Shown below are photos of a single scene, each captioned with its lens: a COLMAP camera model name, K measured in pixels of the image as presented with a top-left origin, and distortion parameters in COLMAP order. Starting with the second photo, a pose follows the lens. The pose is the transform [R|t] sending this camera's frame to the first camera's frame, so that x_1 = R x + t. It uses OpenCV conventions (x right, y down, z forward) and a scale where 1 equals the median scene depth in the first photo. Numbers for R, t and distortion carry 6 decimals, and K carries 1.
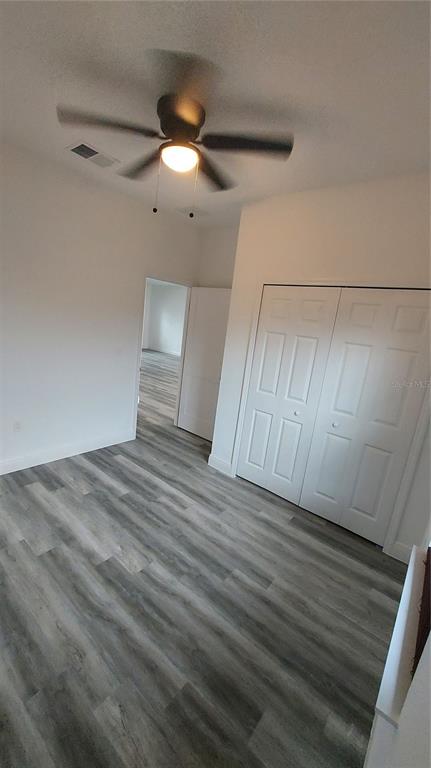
lens RADIAL K [[306.4, 0, 208.1], [0, 306.4, 382.0], [0, 0, 1]] dist [-0.014482, -0.000319]
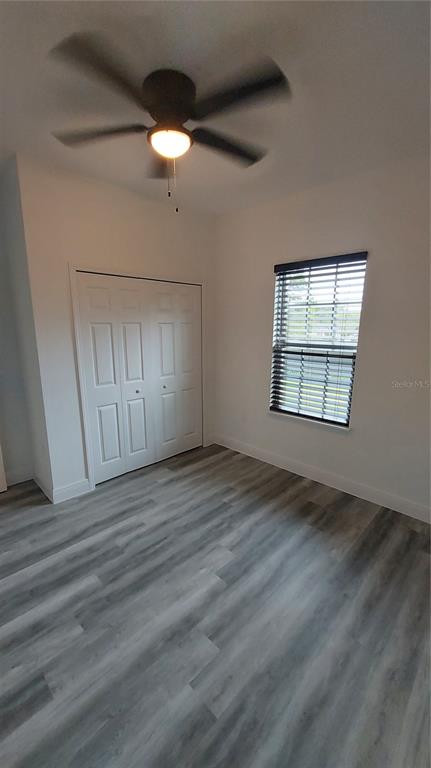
lens RADIAL K [[306.4, 0, 213.3], [0, 306.4, 387.7], [0, 0, 1]] dist [-0.014482, -0.000319]
pose [[0.083157, -0.317313, 0.944668, -0.848923], [0.210248, 0.932200, 0.294618, -0.209348], [-0.974105, 0.174115, 0.144233, 0.628646]]
